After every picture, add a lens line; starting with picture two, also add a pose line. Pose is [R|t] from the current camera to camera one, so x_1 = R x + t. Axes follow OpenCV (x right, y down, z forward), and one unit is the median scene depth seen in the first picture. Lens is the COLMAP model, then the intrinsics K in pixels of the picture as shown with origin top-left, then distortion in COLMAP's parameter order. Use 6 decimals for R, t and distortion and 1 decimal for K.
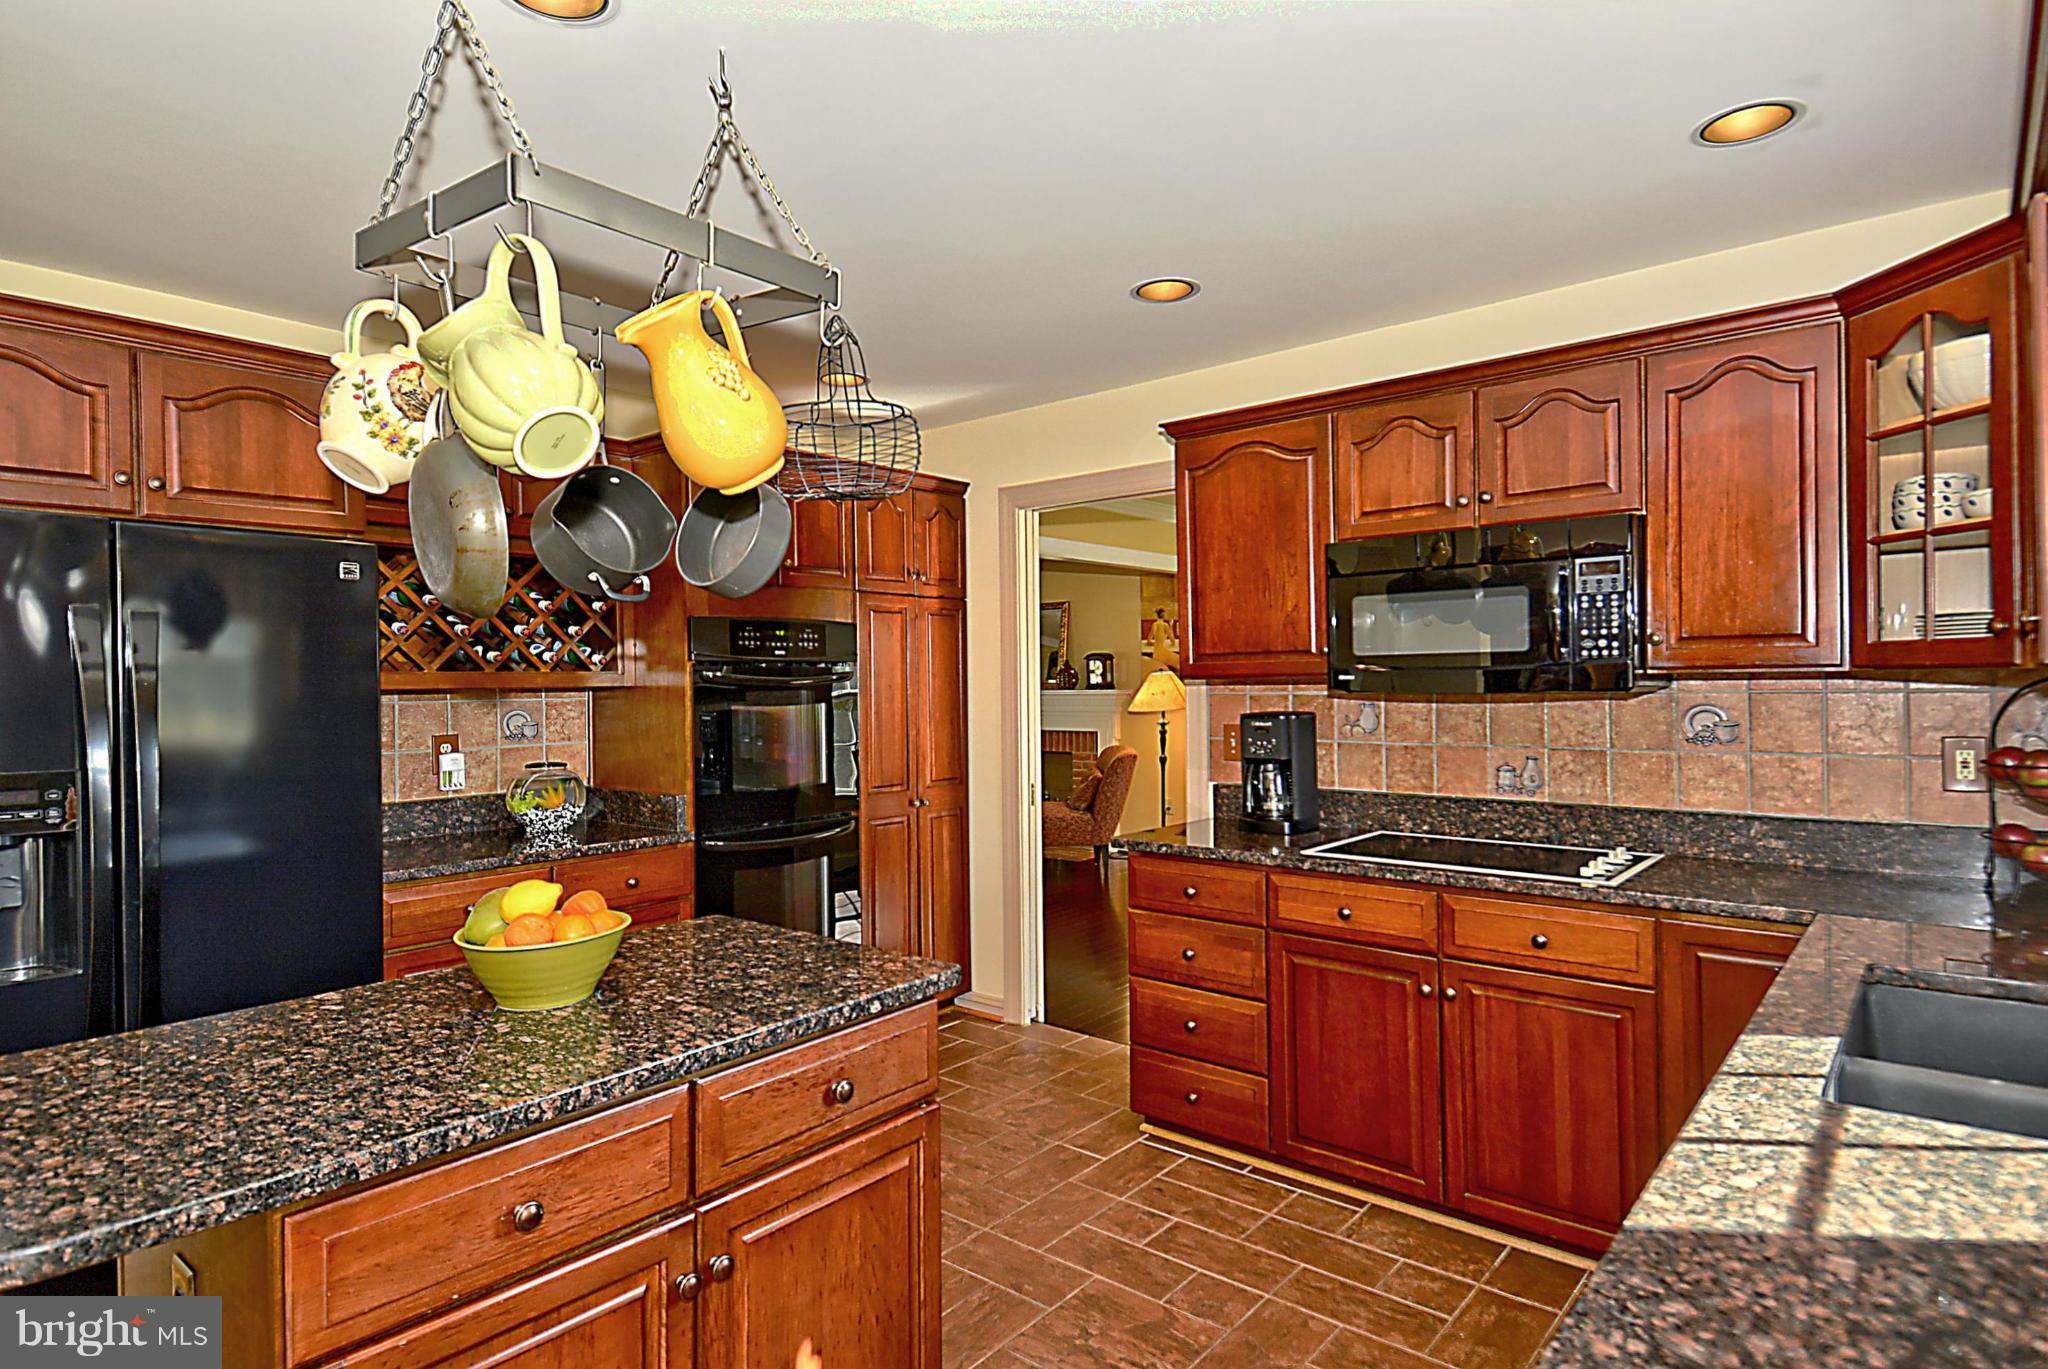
lens RADIAL K [[1072.6, 0, 1024.6], [0, 1072.6, 679.4], [0, 0, 1]] dist [0.003768, -0.003012]
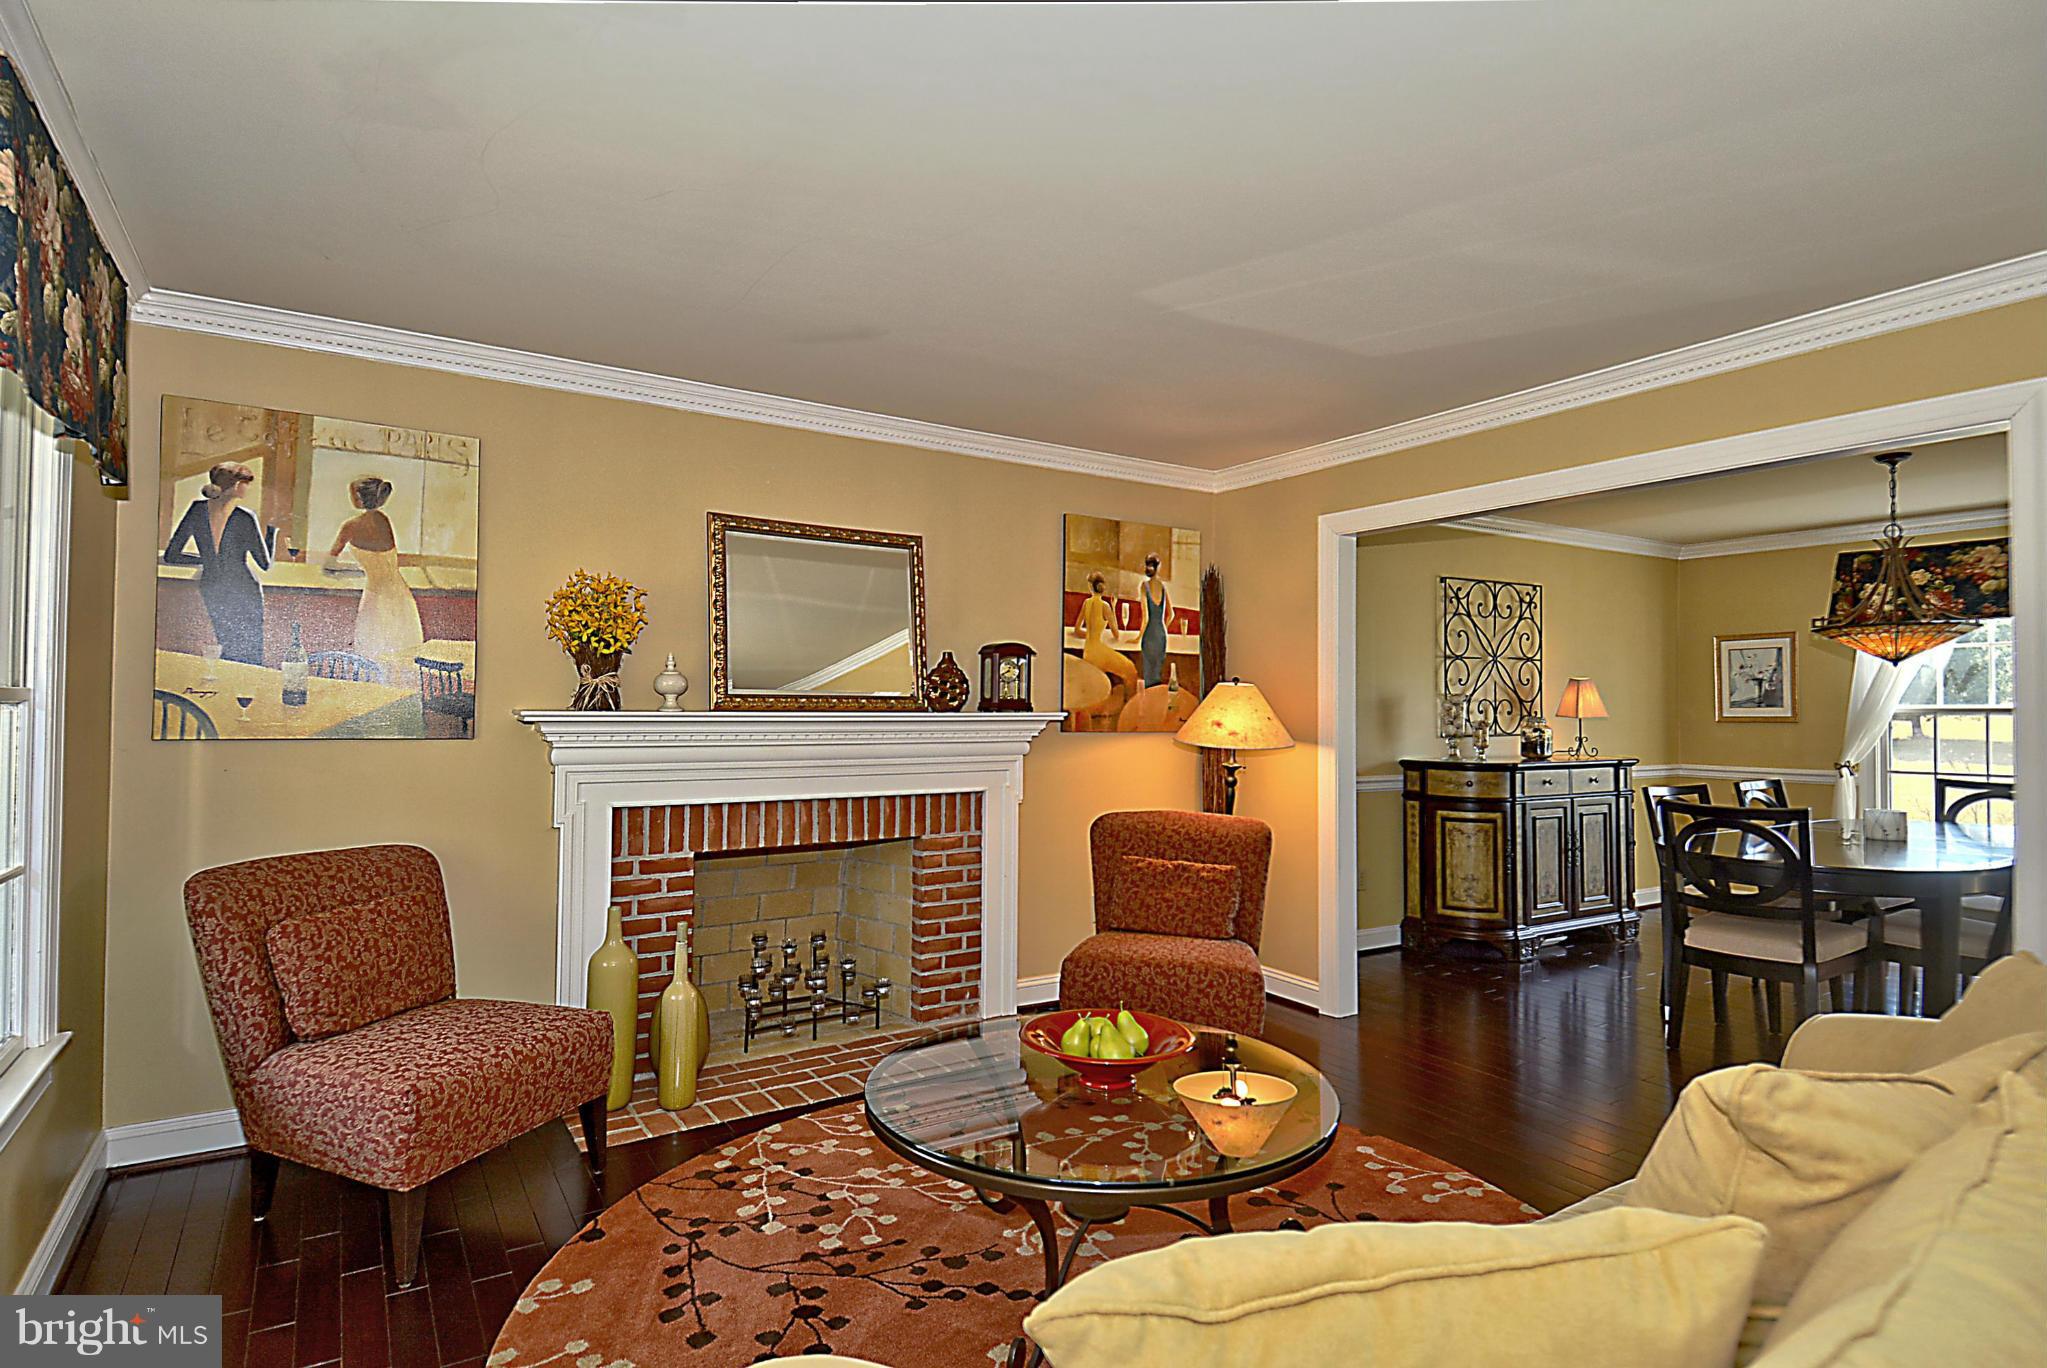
lens RADIAL K [[1072.0, 0, 1022.6], [0, 1072.0, 689.2], [0, 0, 1]] dist [0.003768, -0.003012]
pose [[0.286213, 0.028307, 0.957748, -0.445834], [-0.000538, 0.999568, -0.029382, 0.013801], [-0.958166, 0.007894, 0.286105, 0.852739]]
